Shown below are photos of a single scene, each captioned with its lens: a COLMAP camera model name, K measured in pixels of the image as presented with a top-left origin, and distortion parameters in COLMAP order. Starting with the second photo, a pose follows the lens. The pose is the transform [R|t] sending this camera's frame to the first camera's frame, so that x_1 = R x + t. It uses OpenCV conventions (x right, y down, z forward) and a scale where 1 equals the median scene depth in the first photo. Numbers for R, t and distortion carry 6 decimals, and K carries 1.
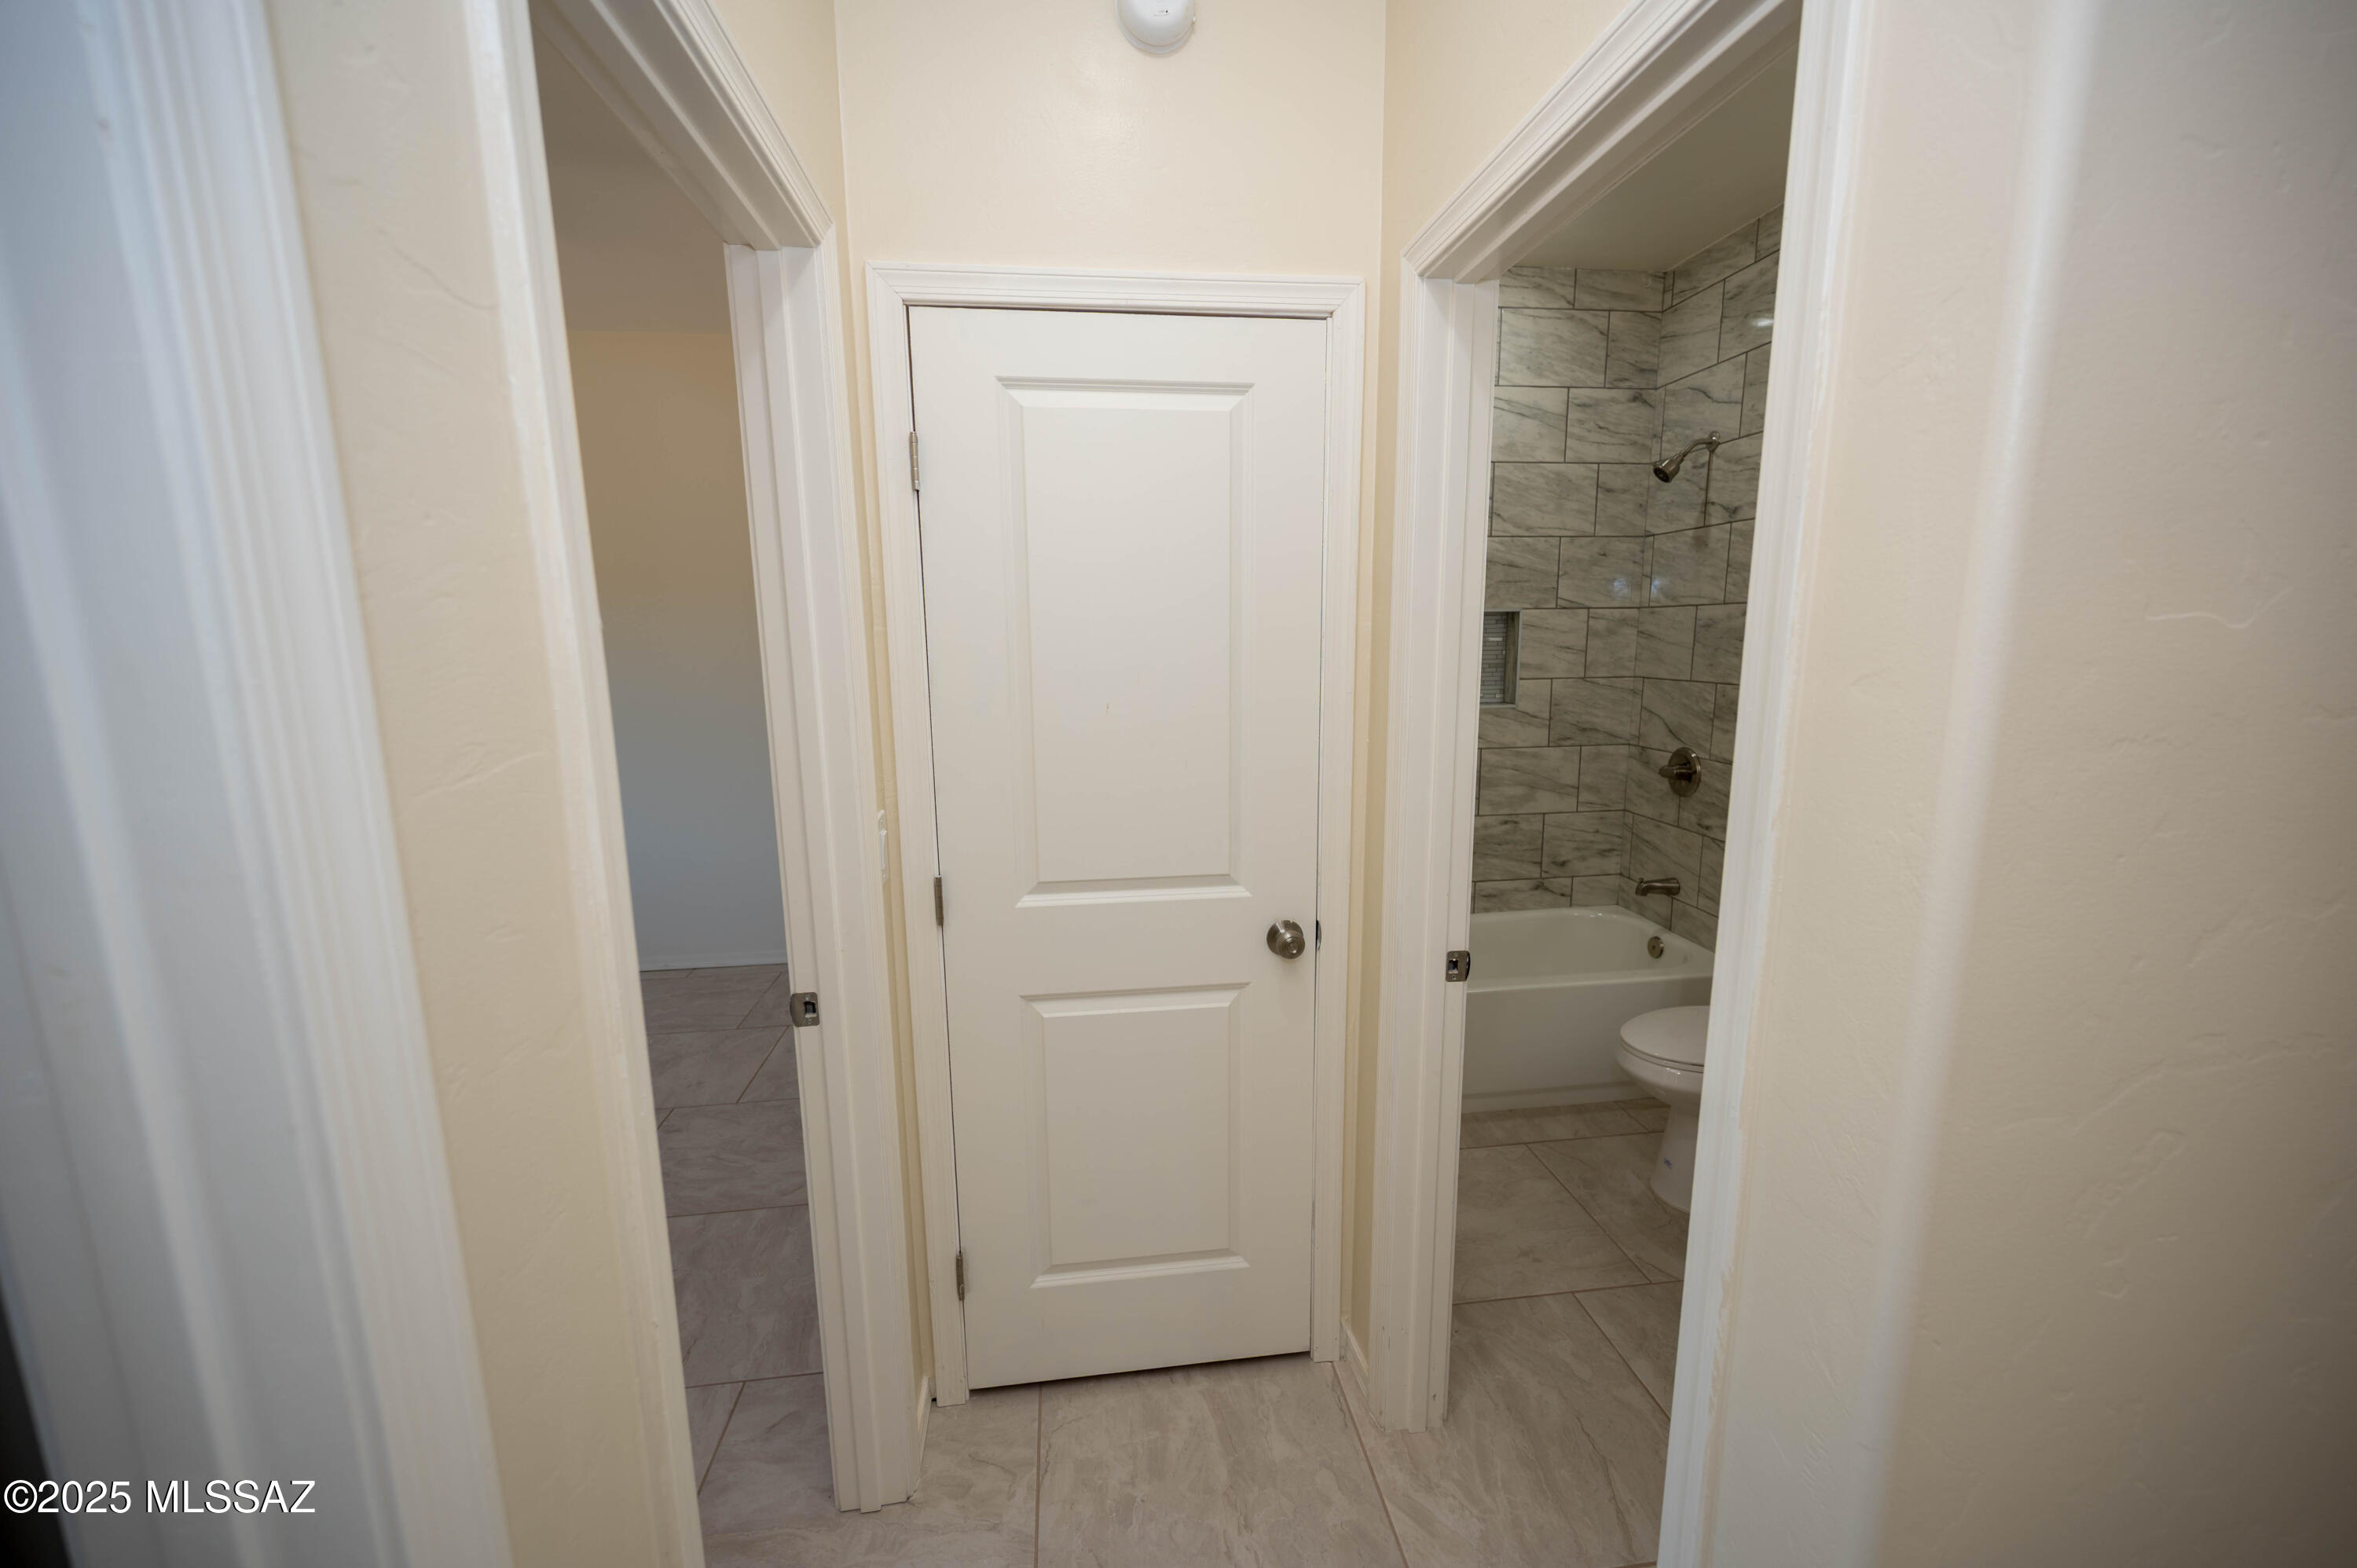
lens RADIAL K [[931.7, 0, 1180.4], [0, 931.7, 789.7], [0, 0, 1]] dist [-0.001557, 0.001094]
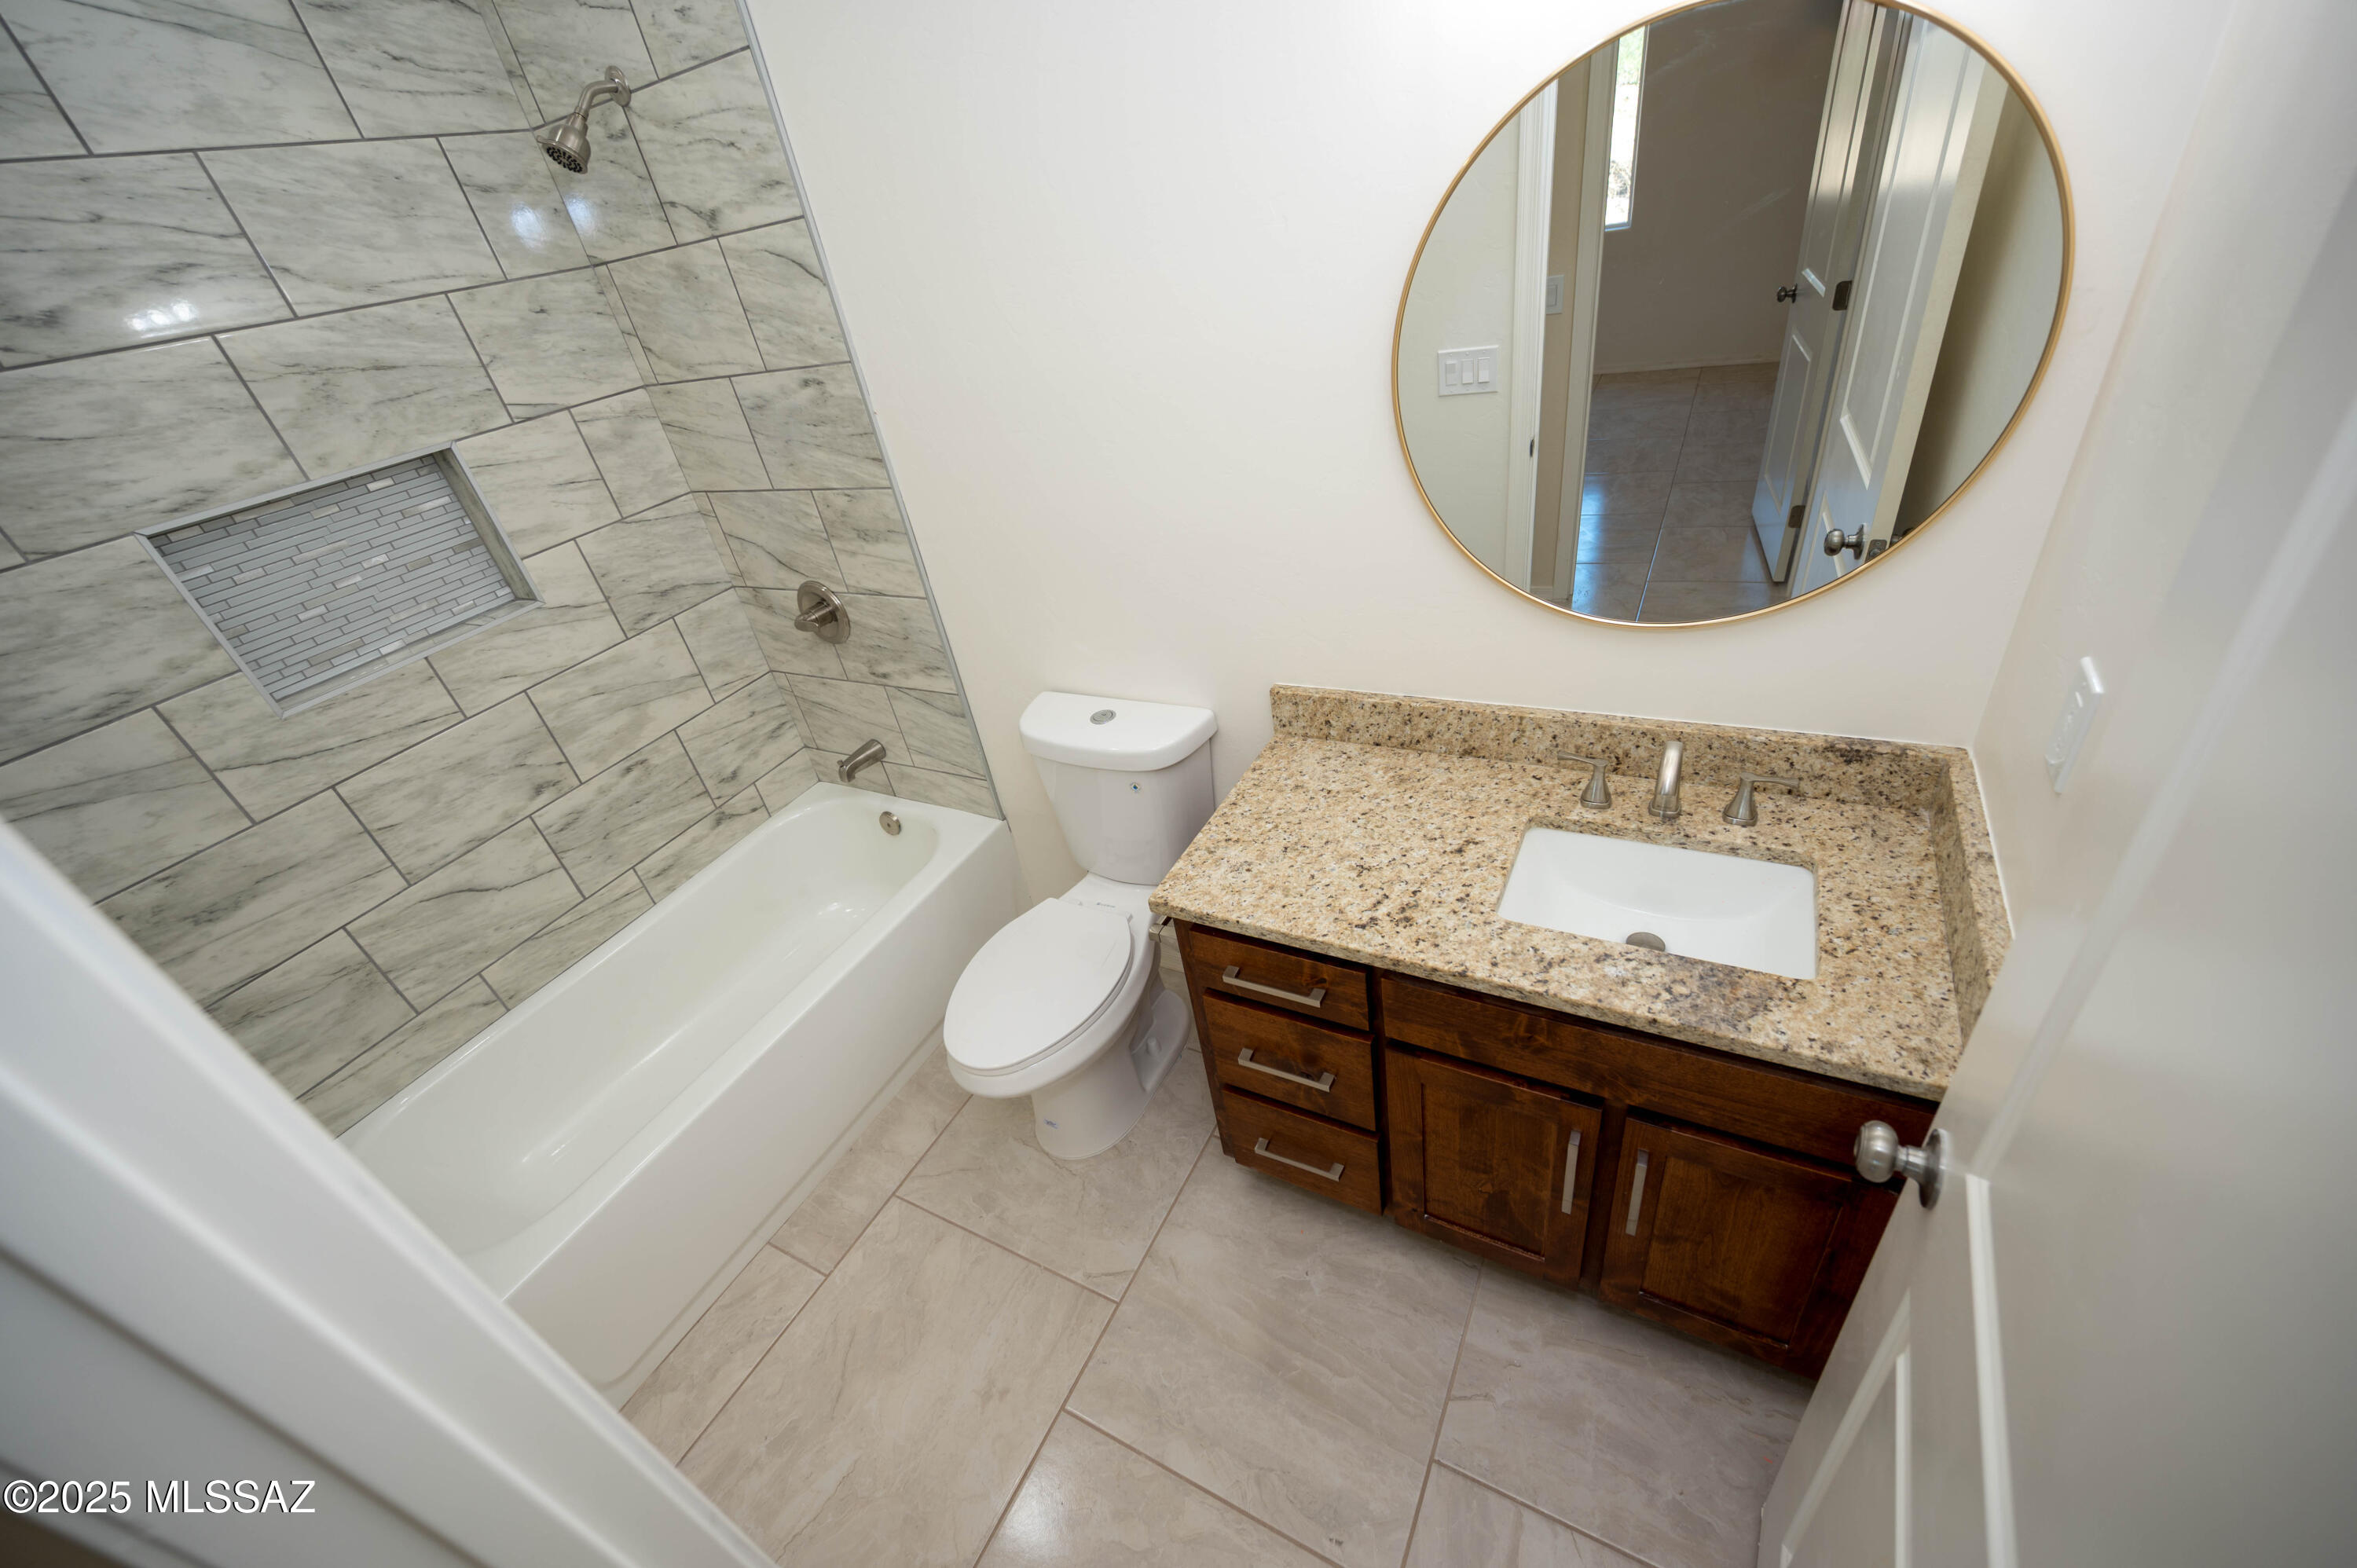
lens RADIAL K [[931.7, 0, 1173.0], [0, 931.7, 792.7], [0, 0, 1]] dist [-0.001557, 0.001094]
pose [[0.582694, -0.514196, 0.629341, 0.155027], [0.294946, 0.855393, 0.425804, -0.122787], [-0.757281, -0.062492, 0.650093, 0.284911]]
